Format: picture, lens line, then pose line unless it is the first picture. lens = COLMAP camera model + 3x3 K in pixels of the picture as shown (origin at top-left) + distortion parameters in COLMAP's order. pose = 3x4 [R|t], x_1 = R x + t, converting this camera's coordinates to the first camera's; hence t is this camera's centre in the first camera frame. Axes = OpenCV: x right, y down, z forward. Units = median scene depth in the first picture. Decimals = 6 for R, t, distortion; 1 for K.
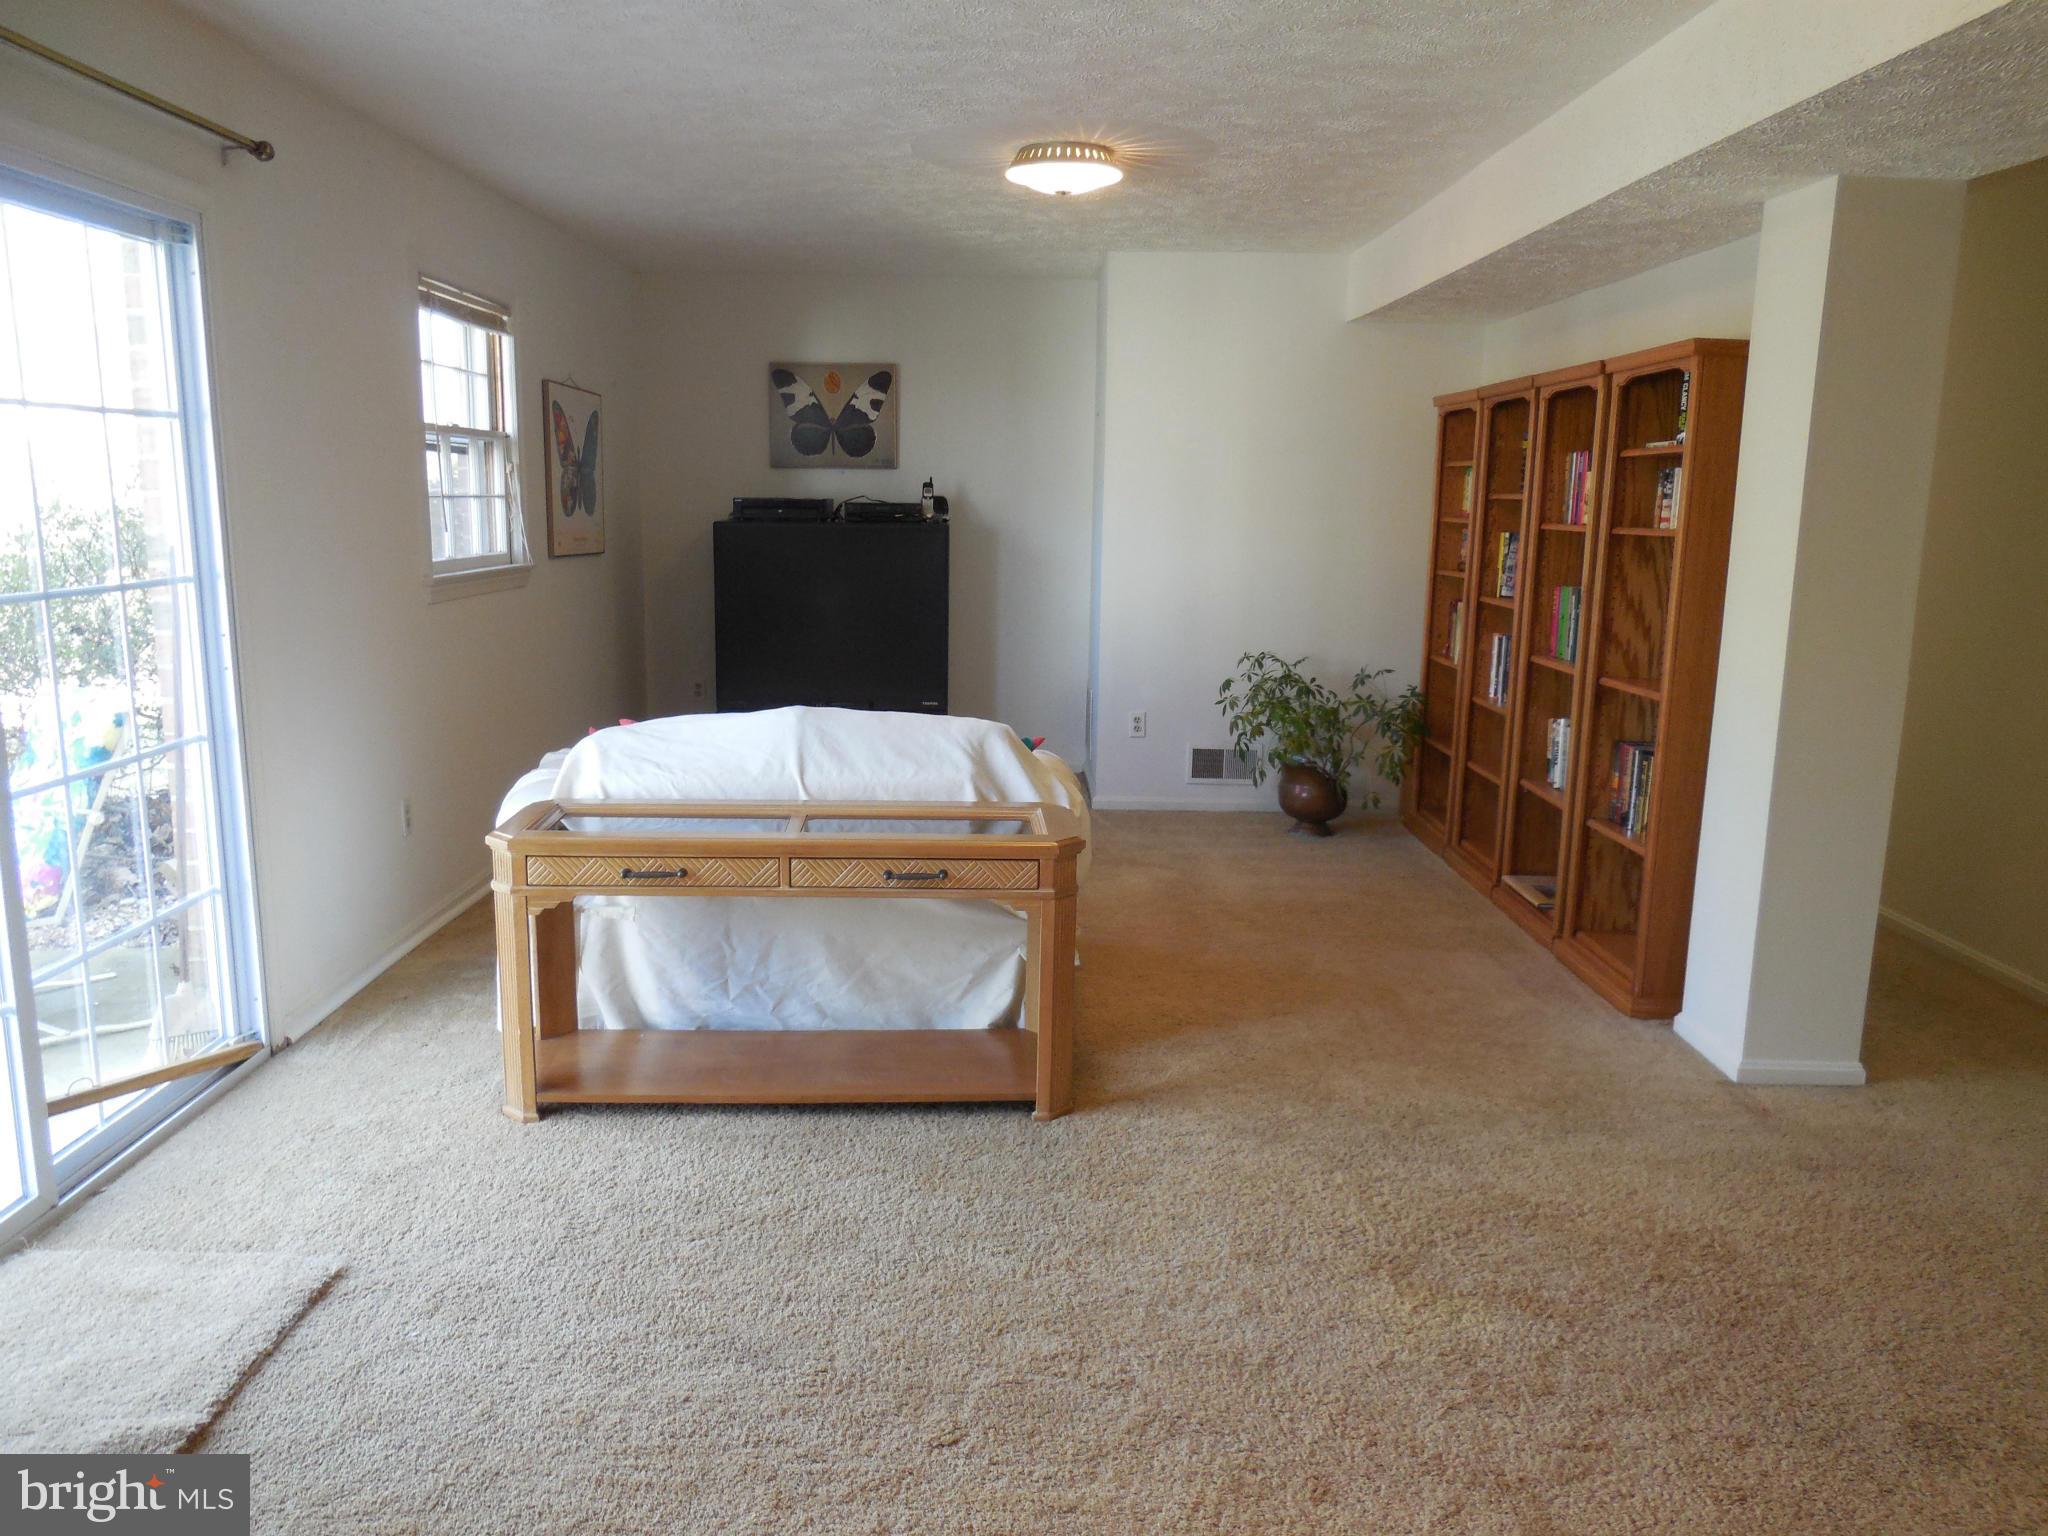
lens RADIAL K [[1561.4, 0, 1016.2], [0, 1561.4, 759.9], [0, 0, 1]] dist [0.007019, -0.002479]
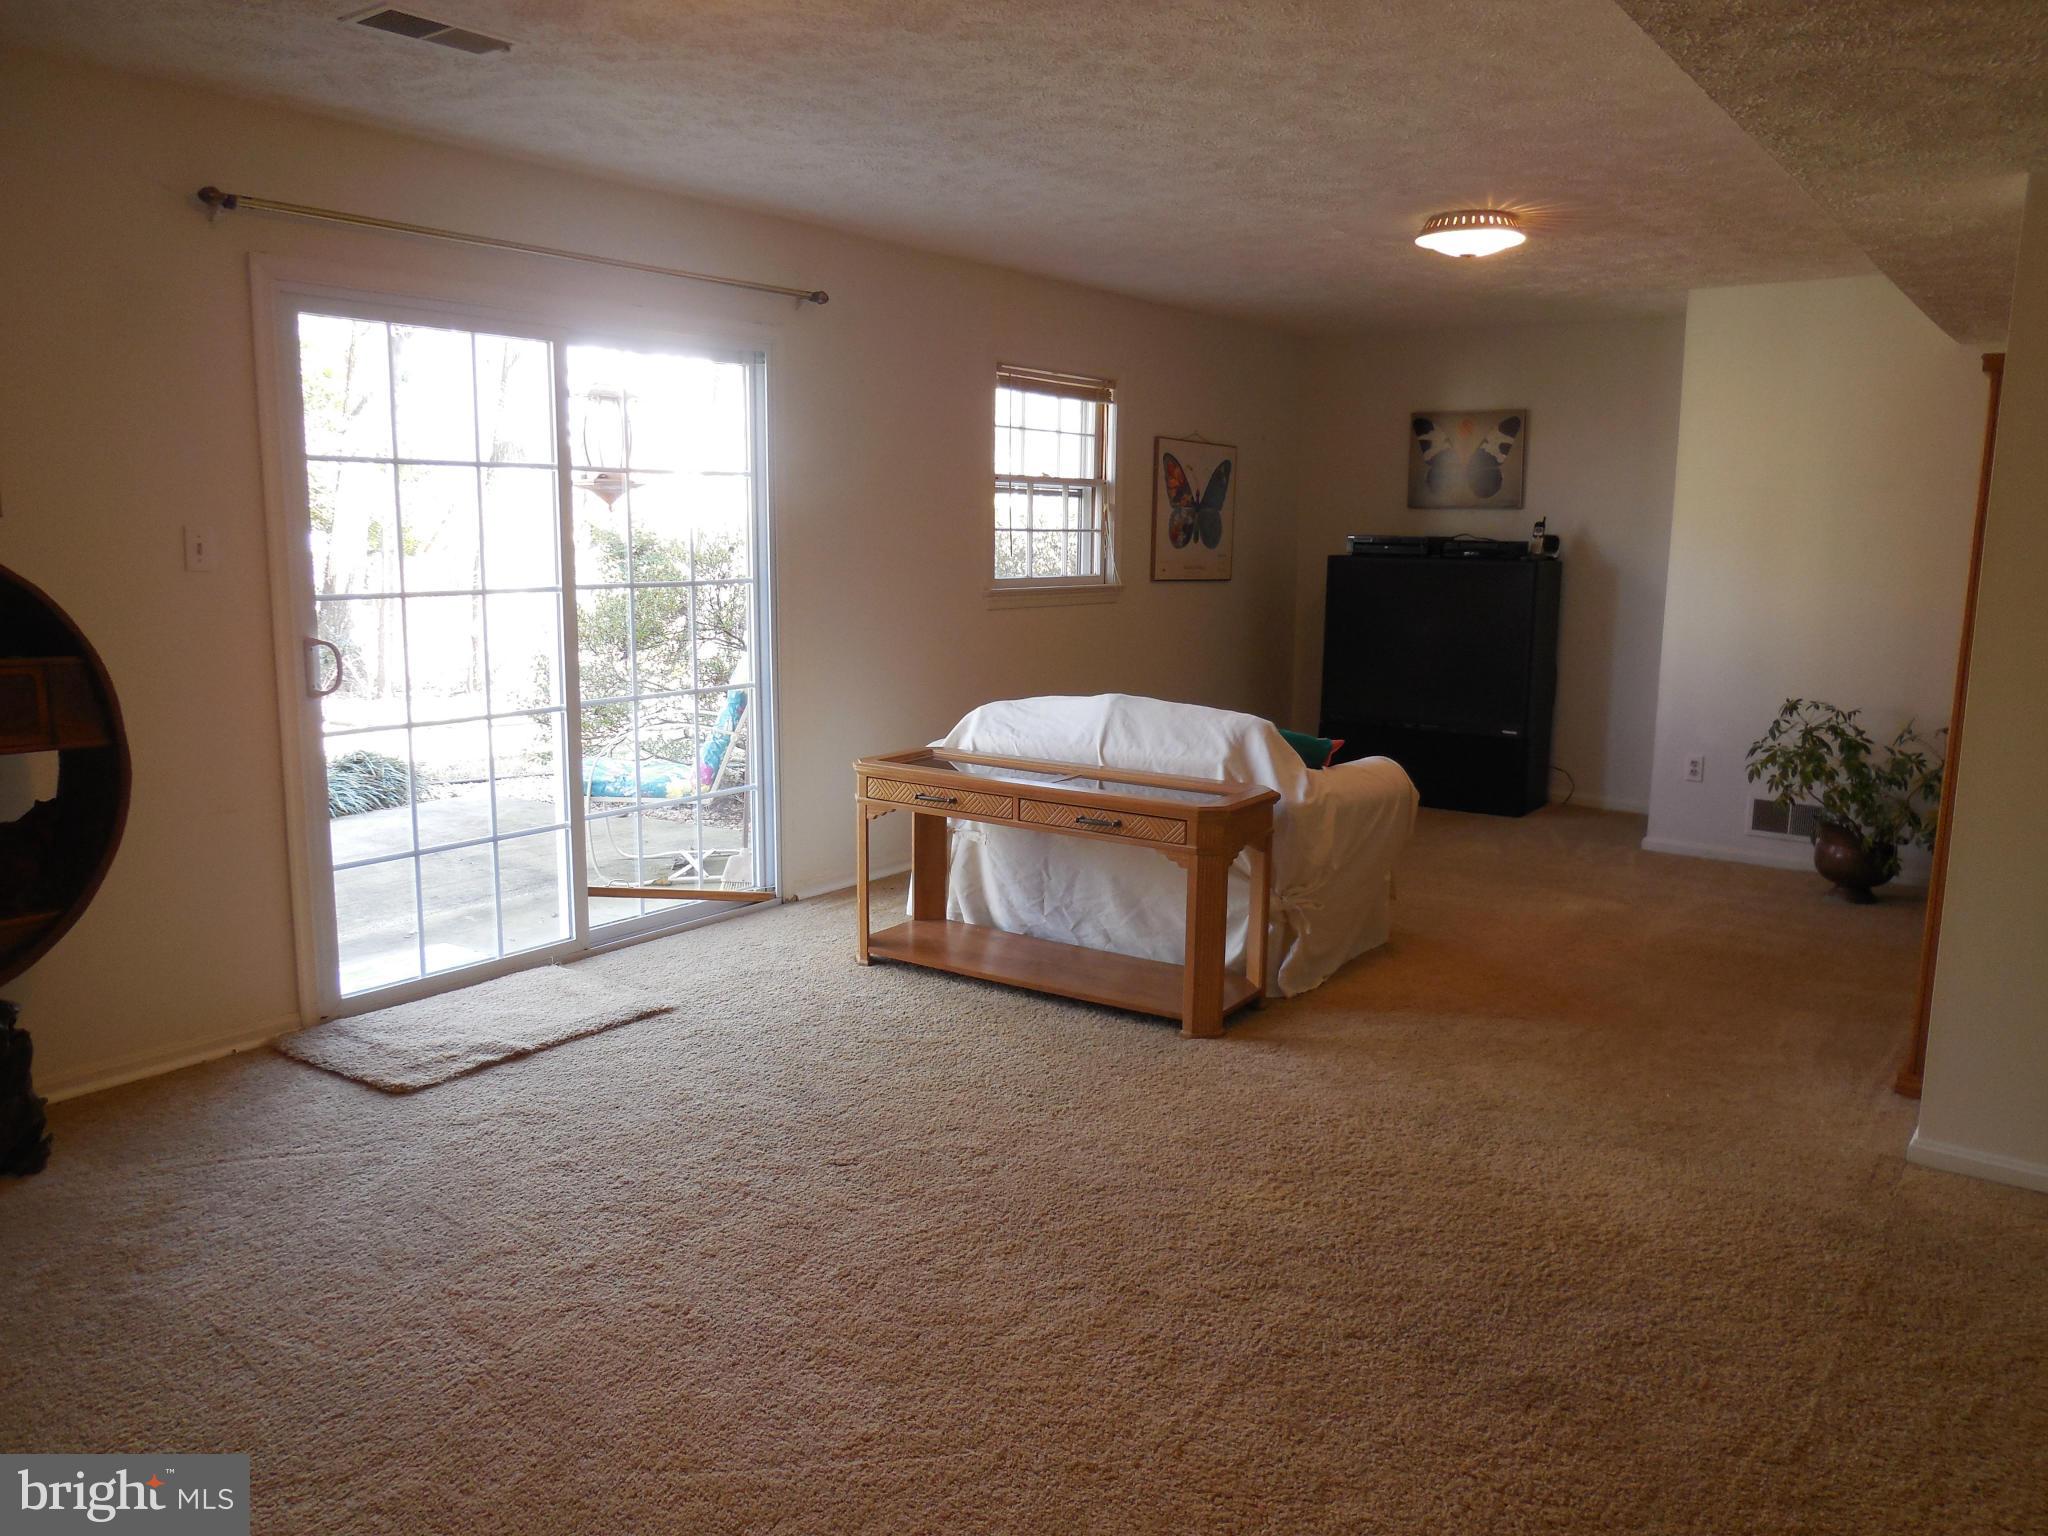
lens RADIAL K [[1561.4, 0, 1033.4], [0, 1561.4, 770.7], [0, 0, 1]] dist [0.007019, -0.002479]
pose [[0.807933, 0.094442, -0.581656, 0.548963], [-0.107003, 0.994176, 0.012793, 0.018875], [0.579477, 0.051903, 0.813334, -0.063768]]
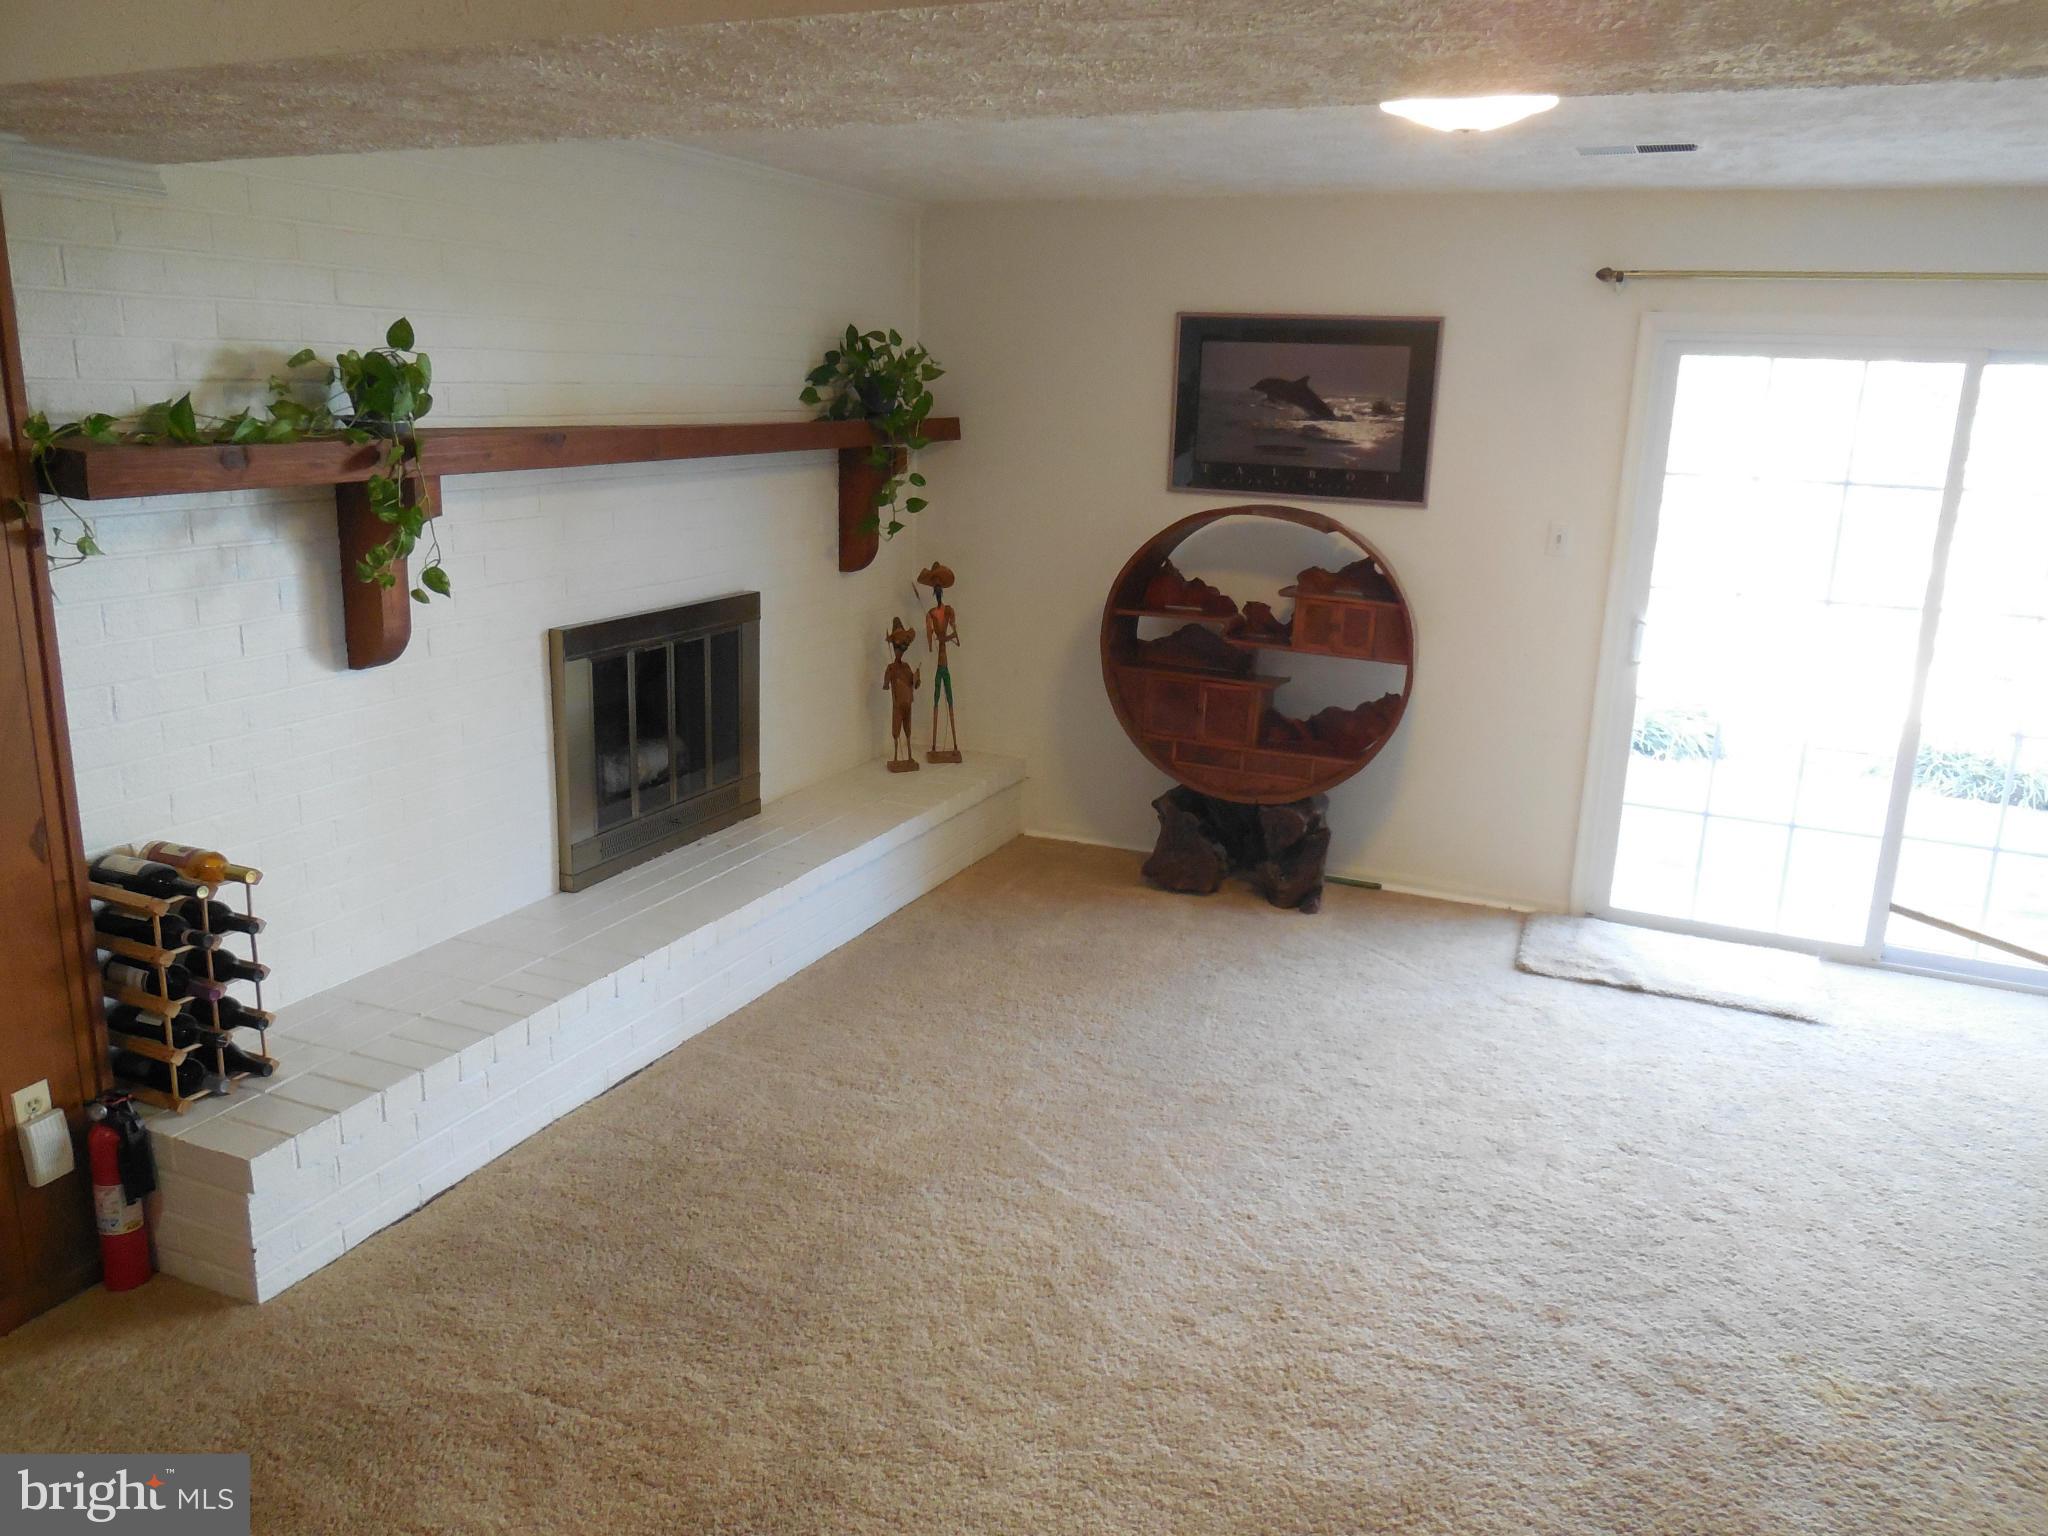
lens RADIAL K [[1561.4, 0, 1021.3], [0, 1561.4, 764.6], [0, 0, 1]] dist [0.007019, -0.002479]
pose [[-0.391012, 0.194277, -0.899648, 0.939171], [-0.208835, 0.933247, 0.292298, -0.163948], [0.896380, 0.302170, -0.324339, 0.505062]]
